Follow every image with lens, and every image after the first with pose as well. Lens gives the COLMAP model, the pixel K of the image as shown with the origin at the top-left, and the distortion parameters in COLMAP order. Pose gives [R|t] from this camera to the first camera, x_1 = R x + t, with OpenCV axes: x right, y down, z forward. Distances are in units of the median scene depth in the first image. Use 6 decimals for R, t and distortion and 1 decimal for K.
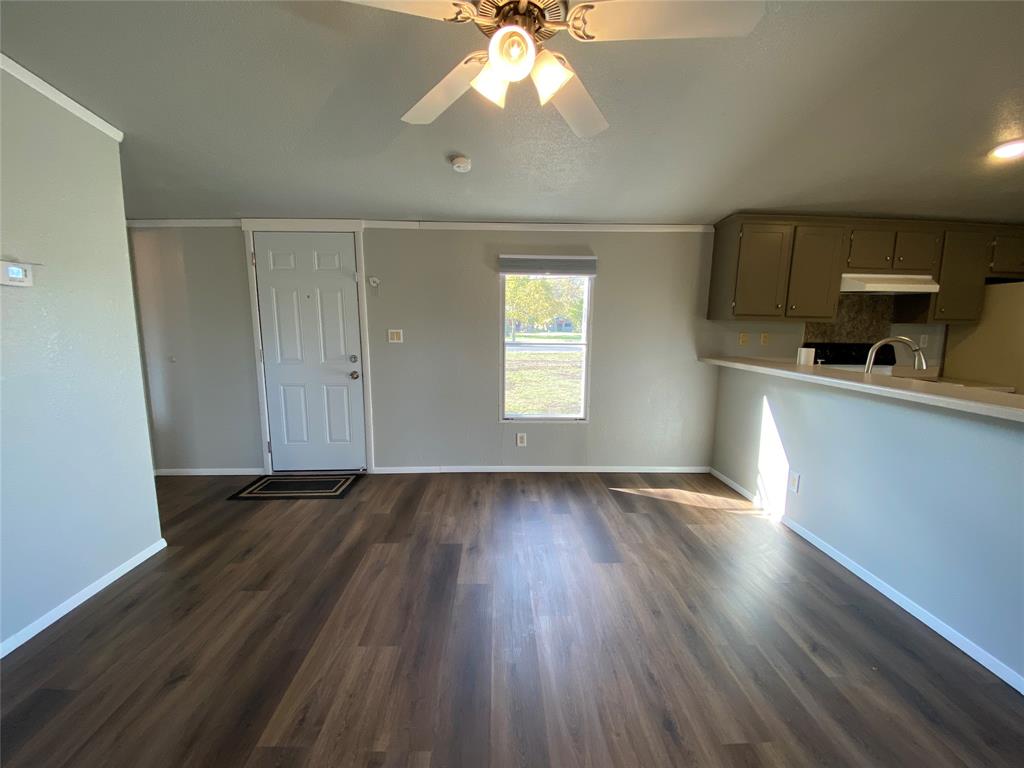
lens RADIAL K [[413.5, 0, 509.2], [0, 413.5, 383.1], [0, 0, 1]] dist [0.018701, -0.019457]
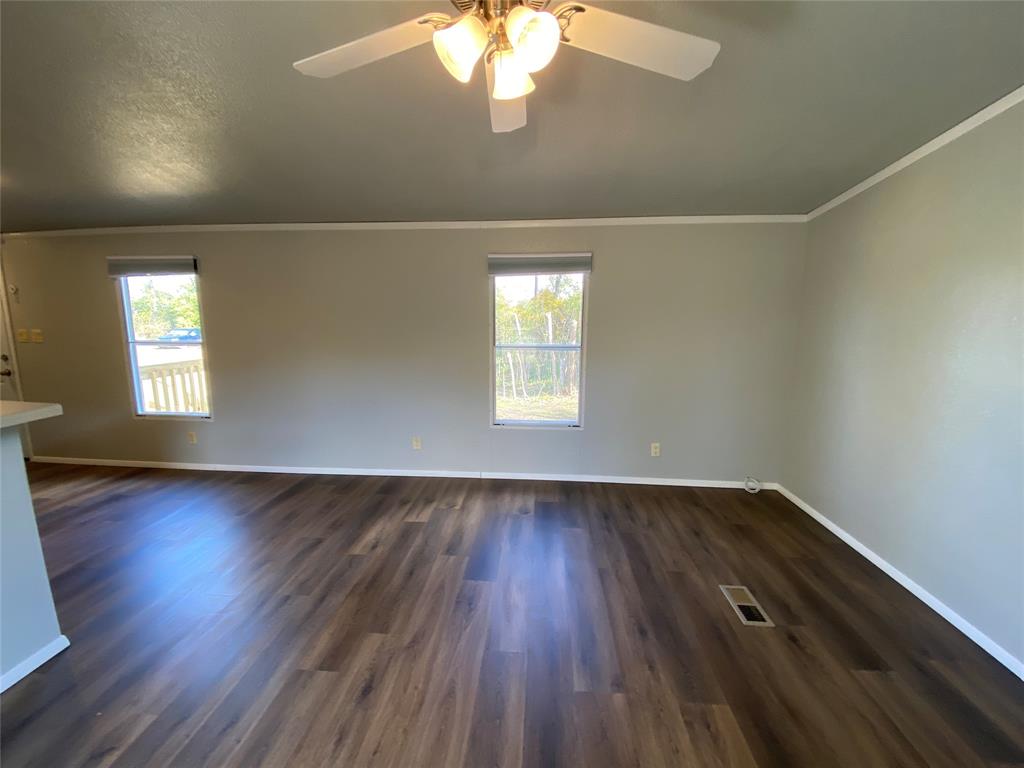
lens RADIAL K [[413.5, 0, 509.2], [0, 413.5, 383.1], [0, 0, 1]] dist [0.018701, -0.019457]
pose [[-0.993163, -0.034429, 0.111541, -0.039614], [0.000841, 0.953382, 0.301766, -0.129414], [-0.116730, 0.299797, -0.946835, 0.744076]]
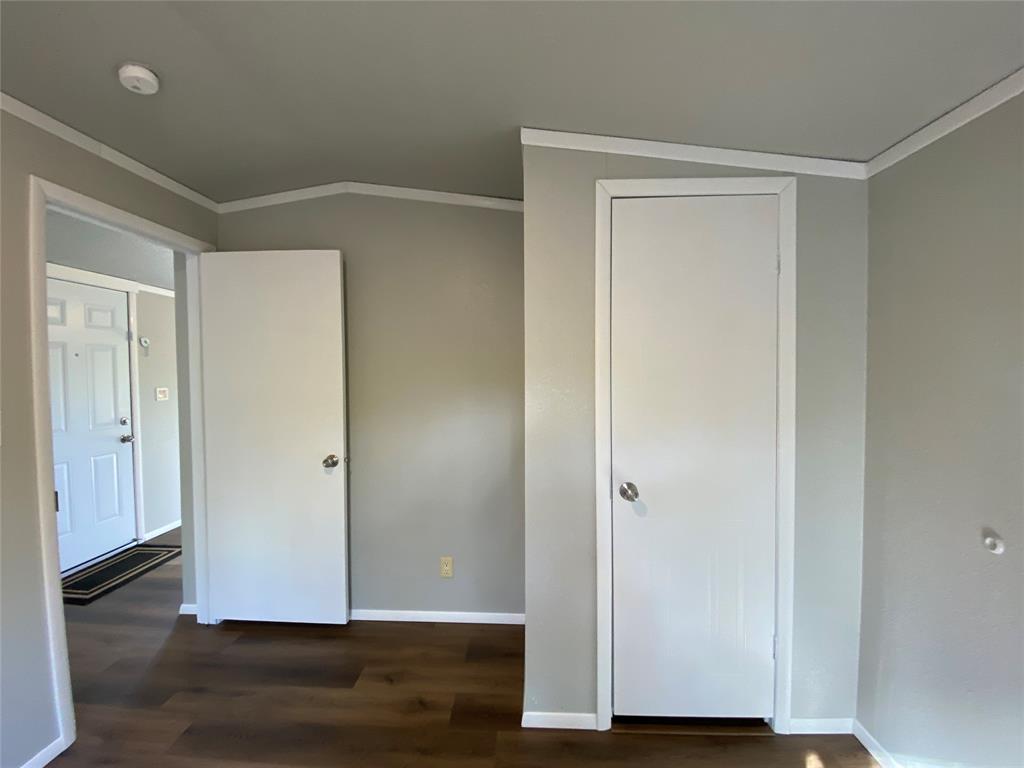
lens RADIAL K [[413.5, 0, 509.2], [0, 413.5, 383.1], [0, 0, 1]] dist [0.018701, -0.019457]
pose [[0.089199, -0.035693, 0.995374, -1.308588], [0.154881, 0.987698, 0.021538, -0.031000], [-0.983898, 0.152243, 0.093630, 0.050283]]
